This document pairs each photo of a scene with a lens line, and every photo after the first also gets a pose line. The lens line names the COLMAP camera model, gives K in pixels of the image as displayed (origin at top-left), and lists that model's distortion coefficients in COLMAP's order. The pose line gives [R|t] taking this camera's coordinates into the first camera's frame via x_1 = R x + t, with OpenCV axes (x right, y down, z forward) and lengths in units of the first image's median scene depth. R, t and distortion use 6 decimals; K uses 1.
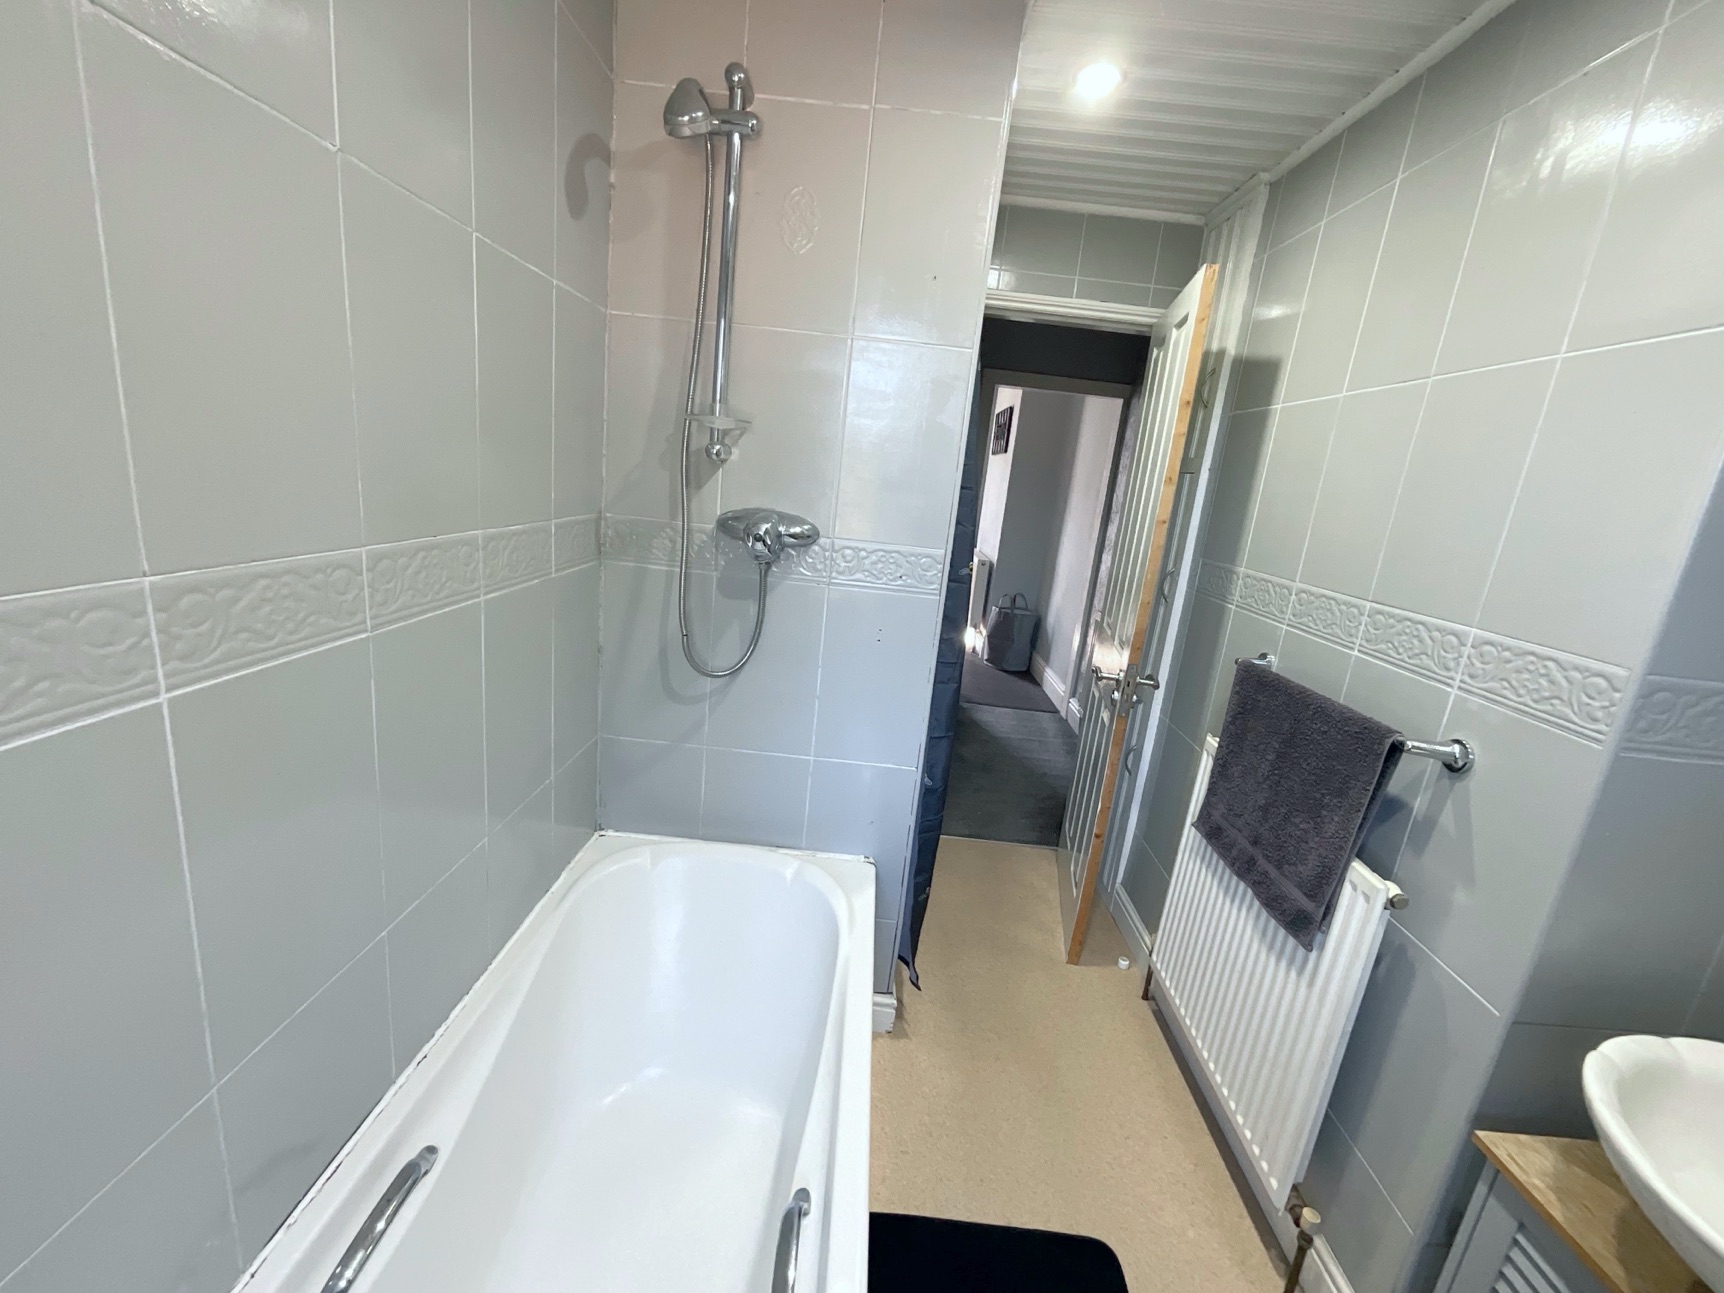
lens RADIAL K [[693.9, 0, 813.7], [0, 693.9, 625.0], [0, 0, 1]] dist [0.000725, 0.000055]
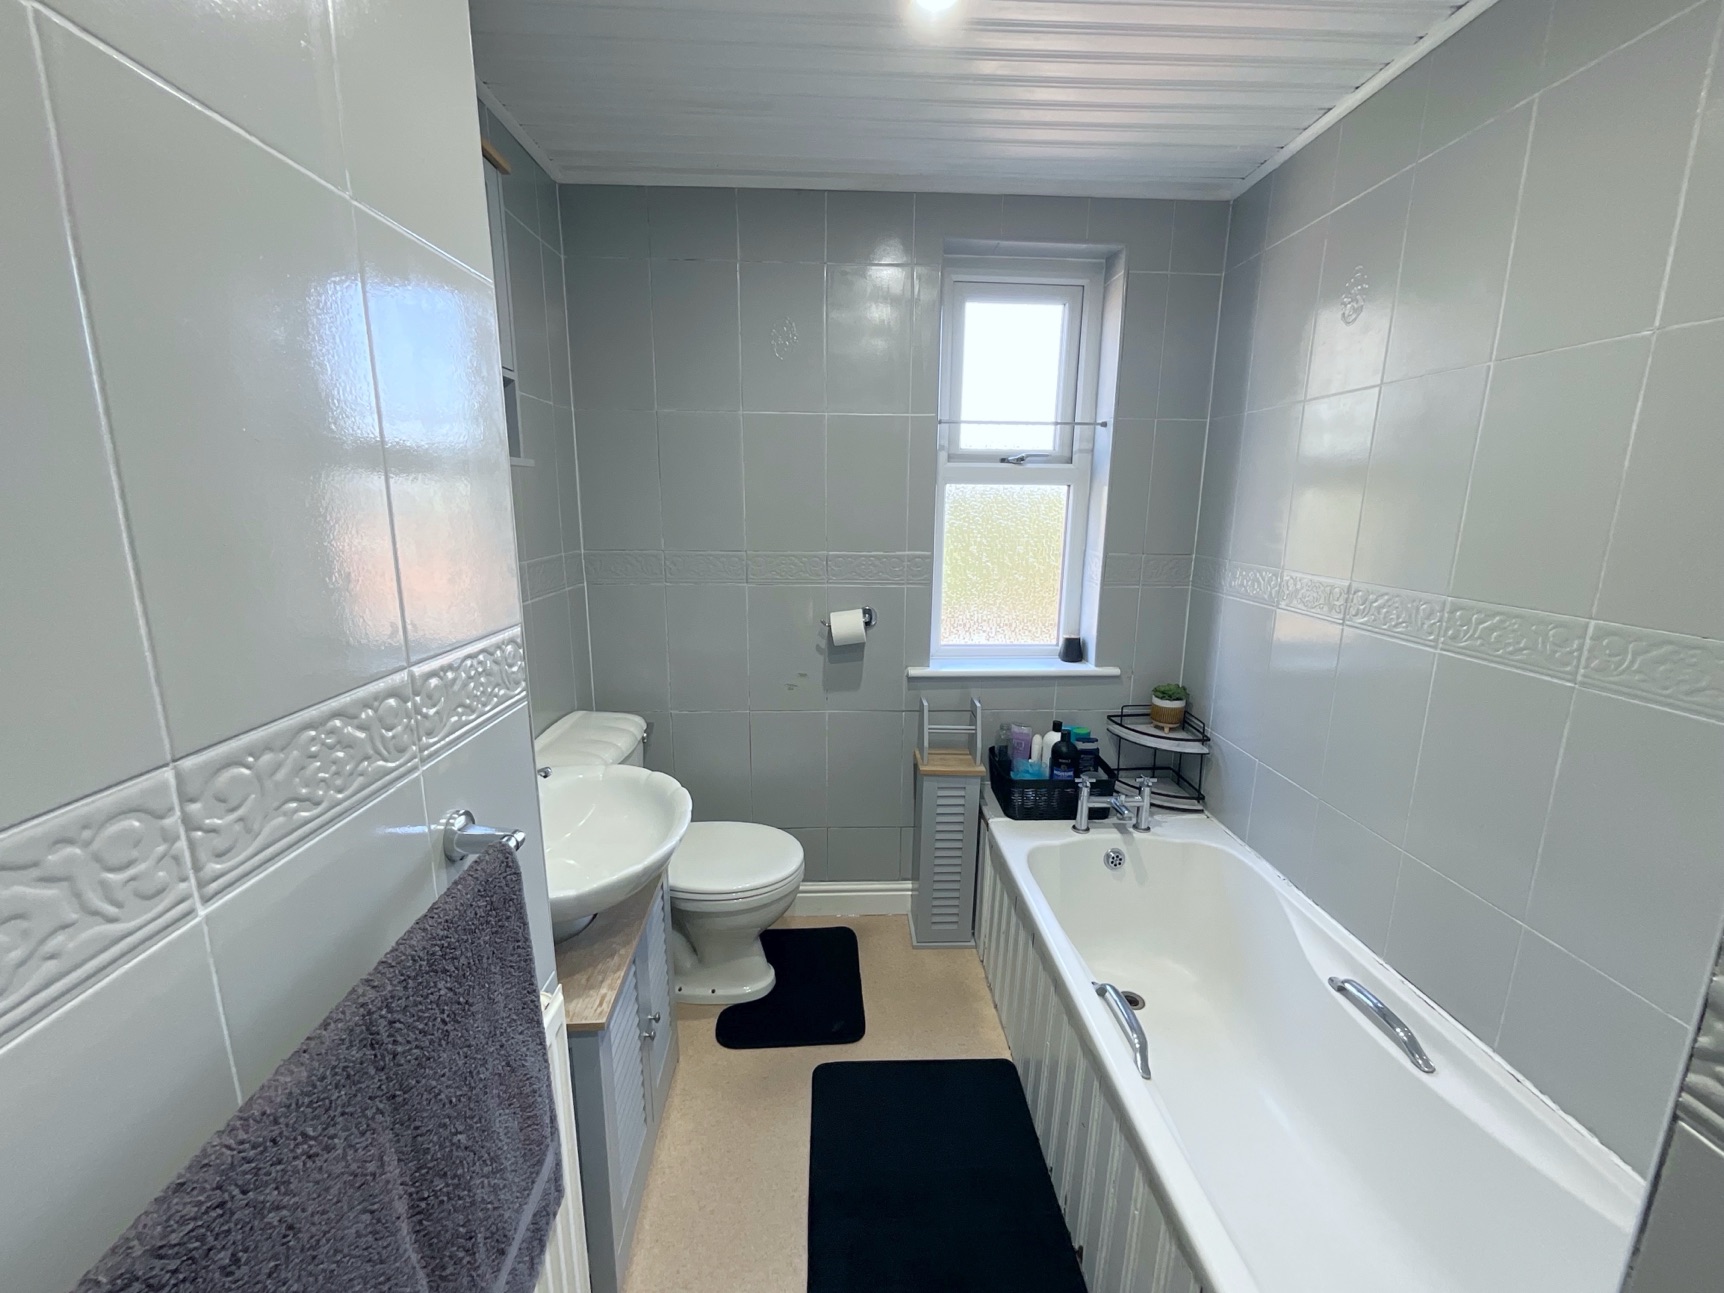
lens RADIAL K [[710.0, 0, 861.4], [0, 710.0, 646.1], [0, 0, 1]] dist [0.001094, 0.000120]
pose [[-0.980557, -0.076385, -0.180758, 0.735762], [-0.144006, 0.905836, 0.398401, -0.315064], [0.133306, 0.416685, -0.899224, 1.592818]]
